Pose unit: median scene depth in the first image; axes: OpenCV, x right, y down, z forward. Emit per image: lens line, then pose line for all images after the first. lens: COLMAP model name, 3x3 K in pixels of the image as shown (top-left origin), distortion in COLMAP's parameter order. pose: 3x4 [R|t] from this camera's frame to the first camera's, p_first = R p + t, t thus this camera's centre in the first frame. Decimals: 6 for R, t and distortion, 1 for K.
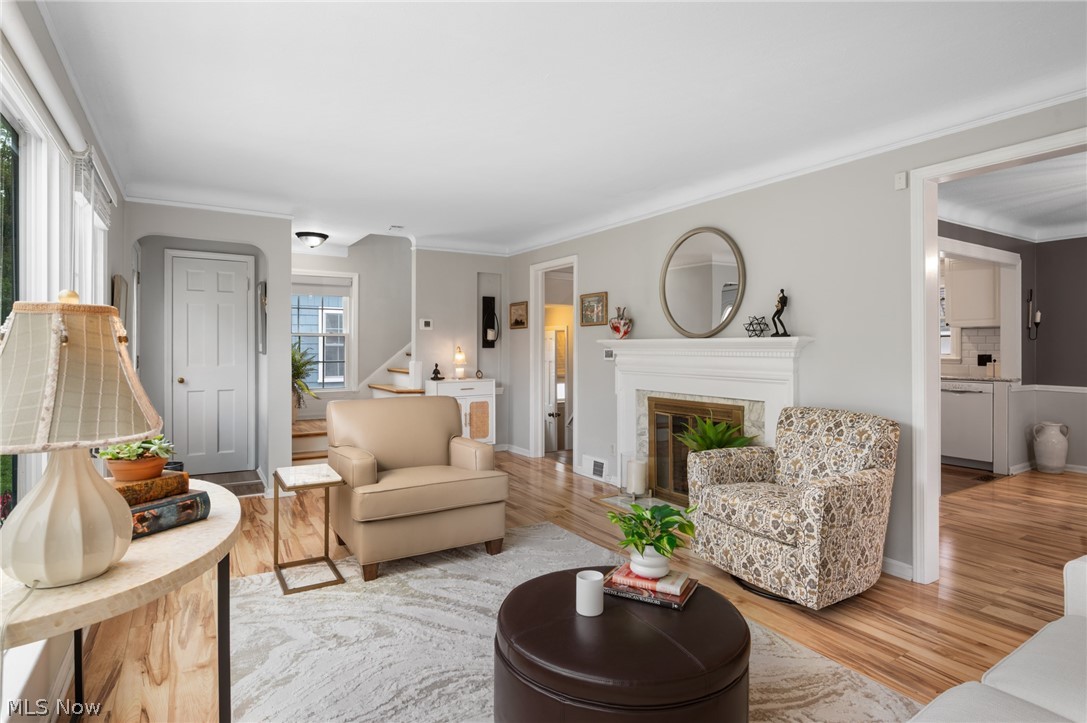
lens RADIAL K [[575.6, 0, 543.5], [0, 575.6, 361.5], [0, 0, 1]] dist [-0.004474, -0.000797]
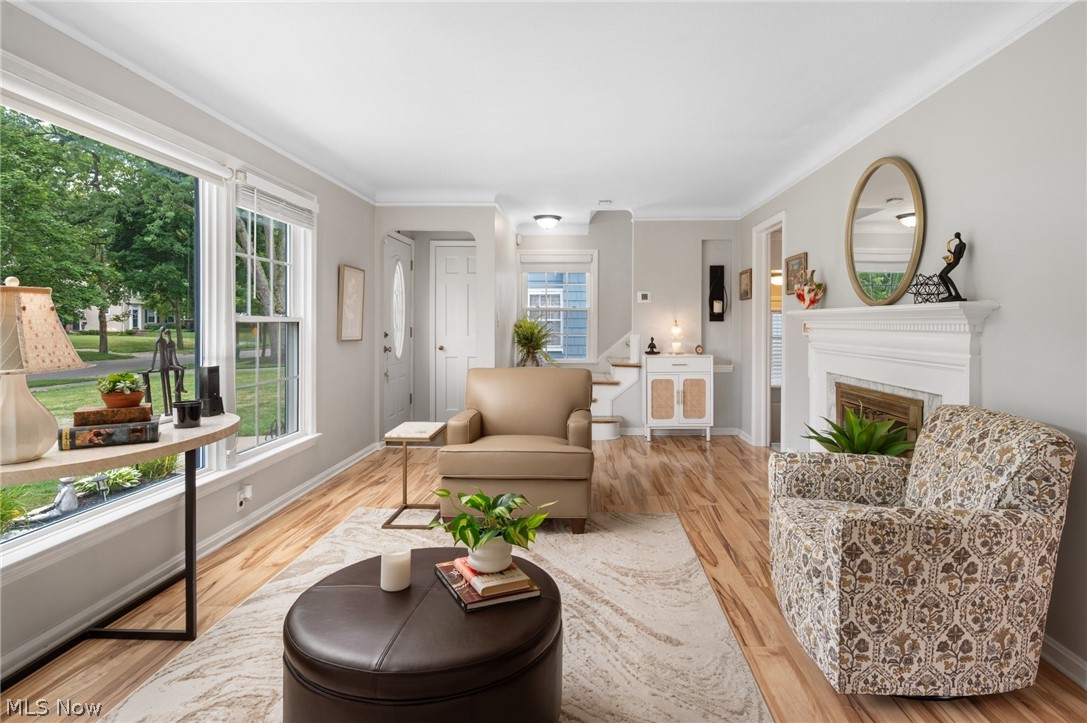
lens RADIAL K [[583.6, 0, 543.4], [0, 583.6, 337.1], [0, 0, 1]] dist [-0.003354, -0.001135]
pose [[0.833988, 0.015111, -0.551576, 0.310580], [-0.015122, 0.999875, 0.004528, 0.002197], [0.551576, 0.004565, 0.834112, 0.118787]]
